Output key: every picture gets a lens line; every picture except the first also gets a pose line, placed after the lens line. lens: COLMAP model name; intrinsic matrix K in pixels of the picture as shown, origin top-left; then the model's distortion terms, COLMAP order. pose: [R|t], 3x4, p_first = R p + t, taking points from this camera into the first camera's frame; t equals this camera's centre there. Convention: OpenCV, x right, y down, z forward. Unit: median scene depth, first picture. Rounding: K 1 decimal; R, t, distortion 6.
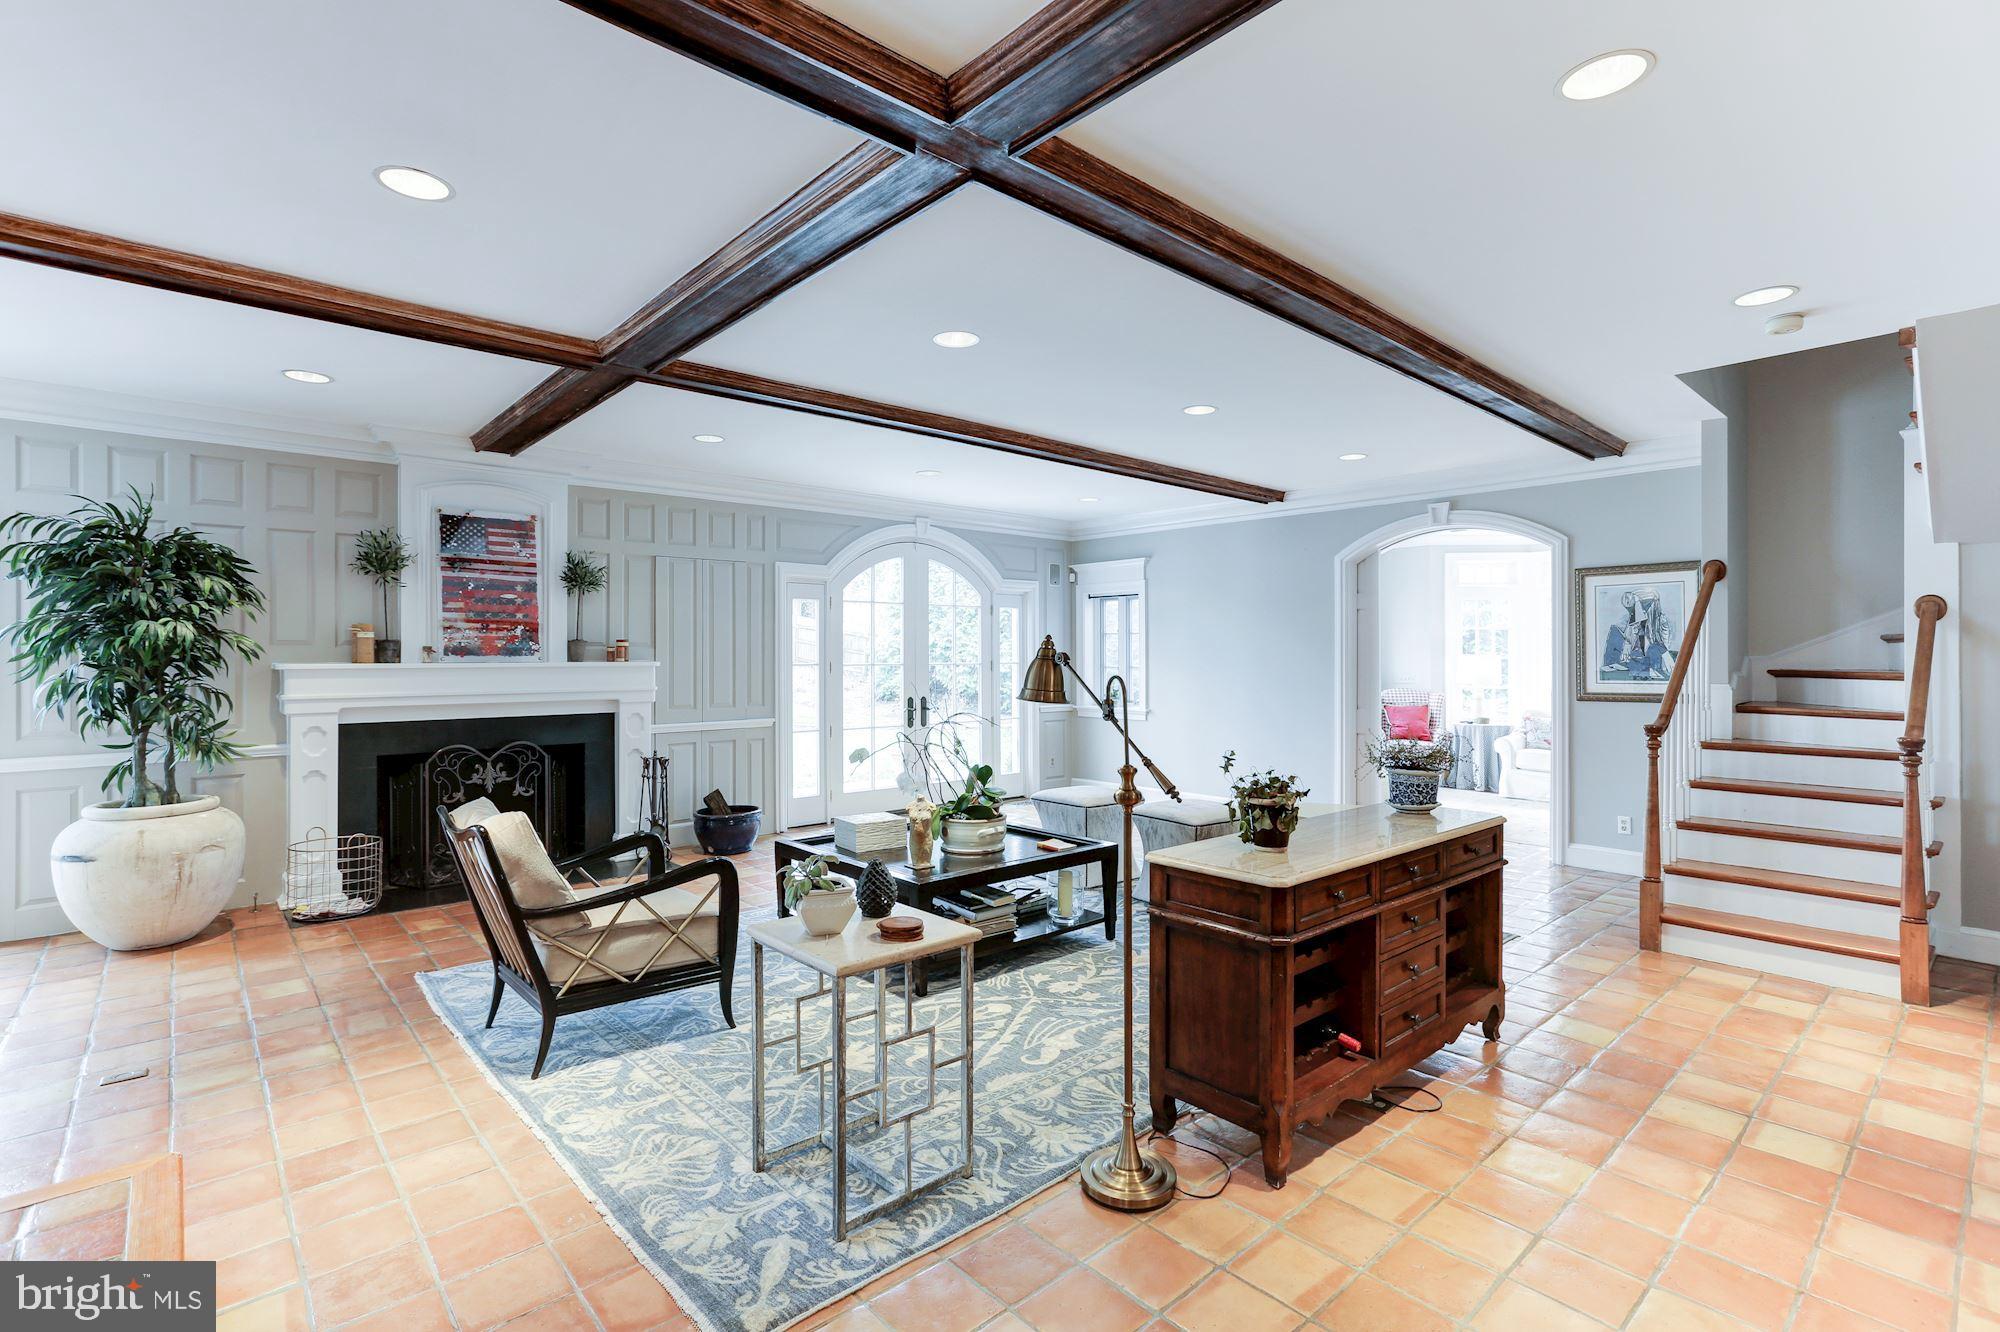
lens RADIAL K [[944.9, 0, 996.4], [0, 944.9, 656.8], [0, 0, 1]] dist [-0.037108, 0.022146]
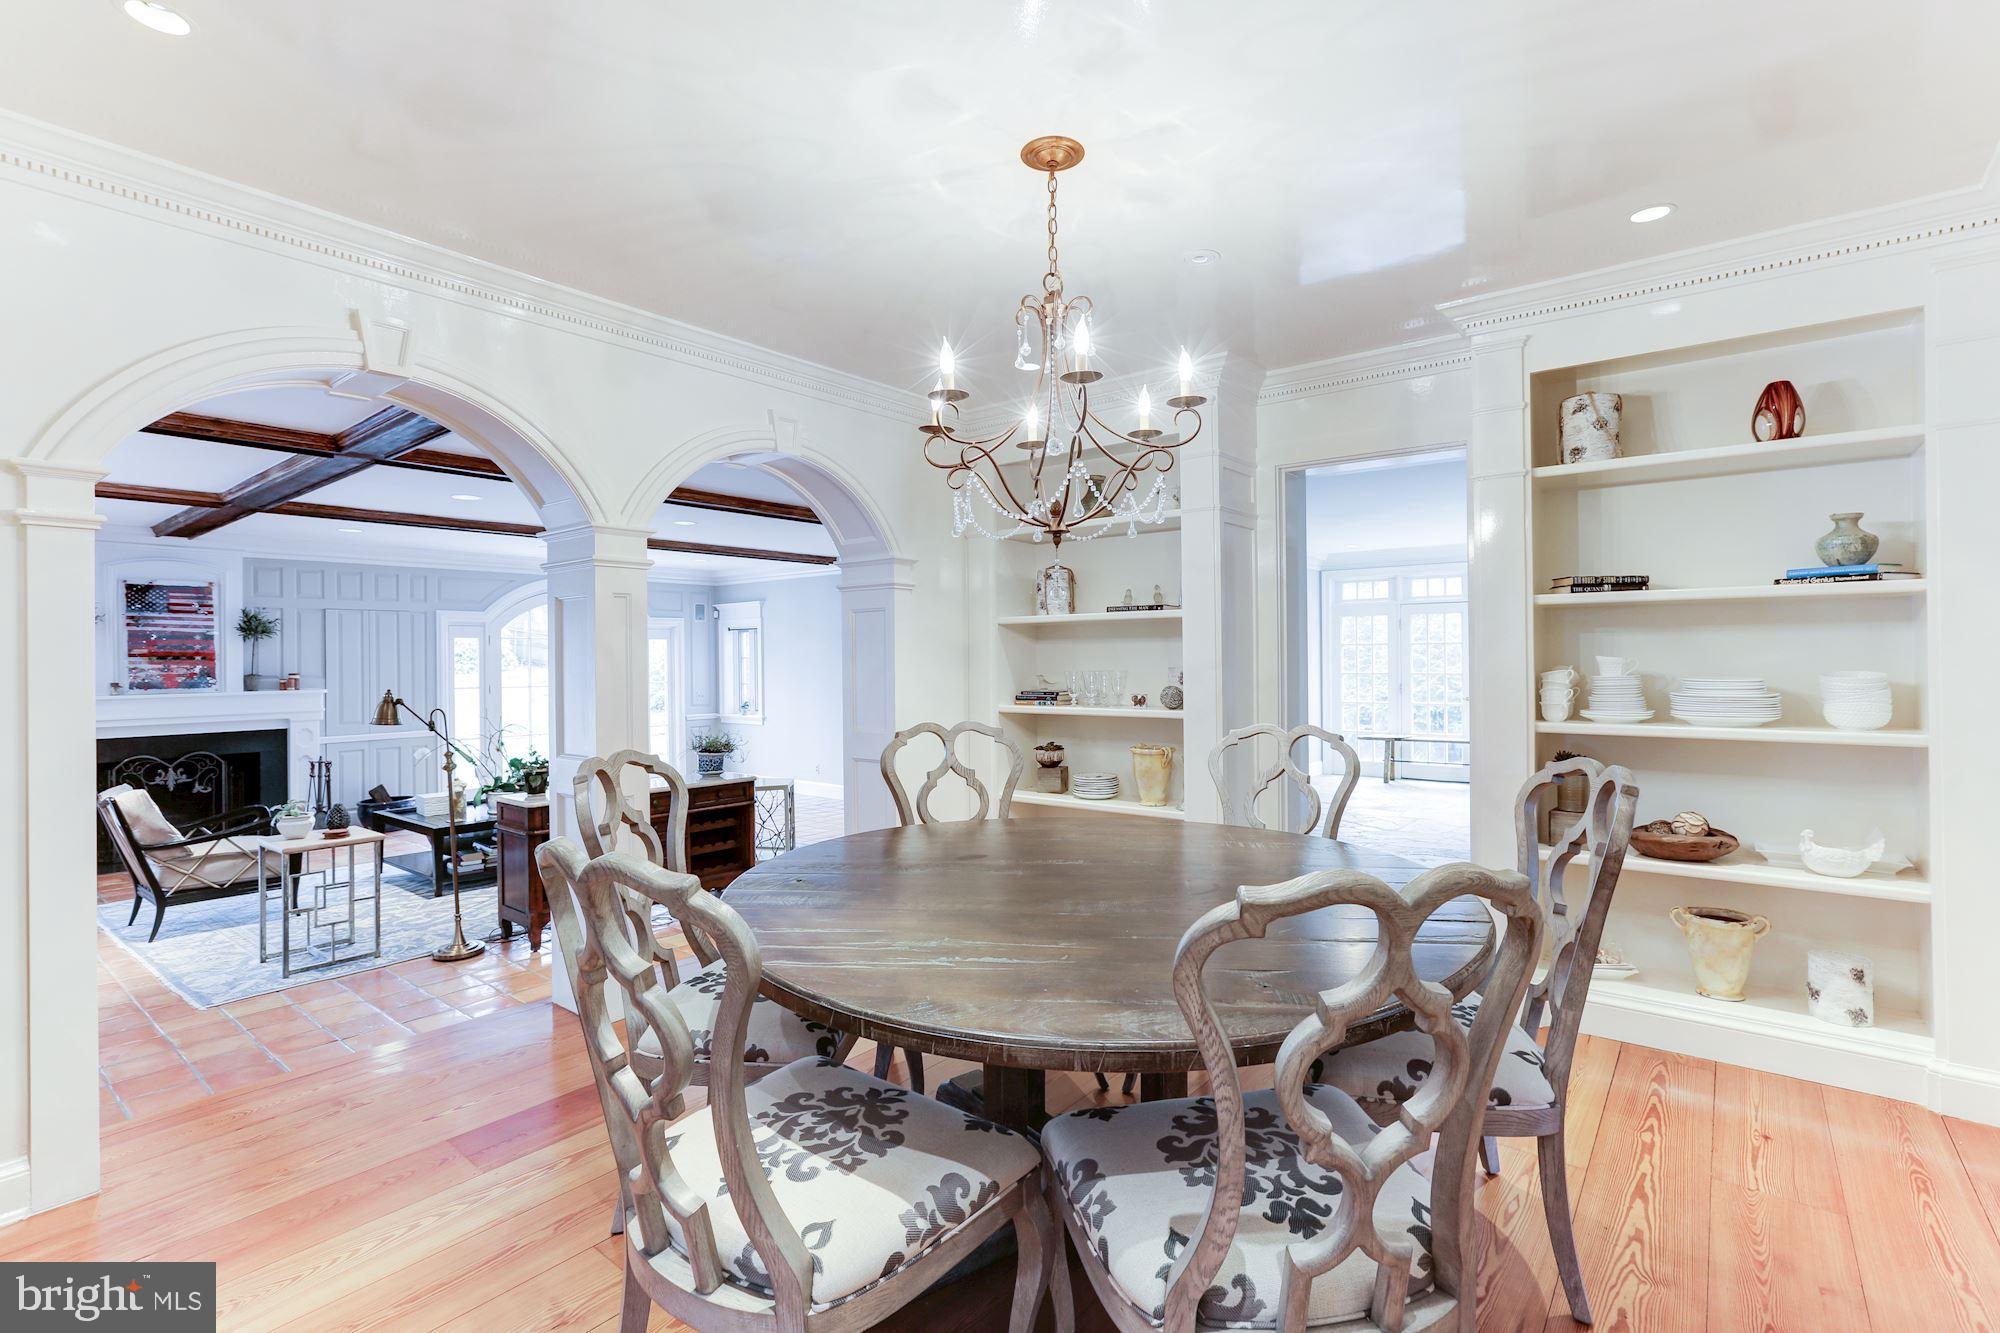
lens RADIAL K [[924.8, 0, 990.5], [0, 924.8, 657.5], [0, 0, 1]] dist [-0.026264, 0.021162]
pose [[0.985971, -0.008432, 0.166702, 0.404453], [0.008905, 0.999958, -0.002090, -0.033261], [-0.166678, 0.003545, 0.986005, -0.500889]]
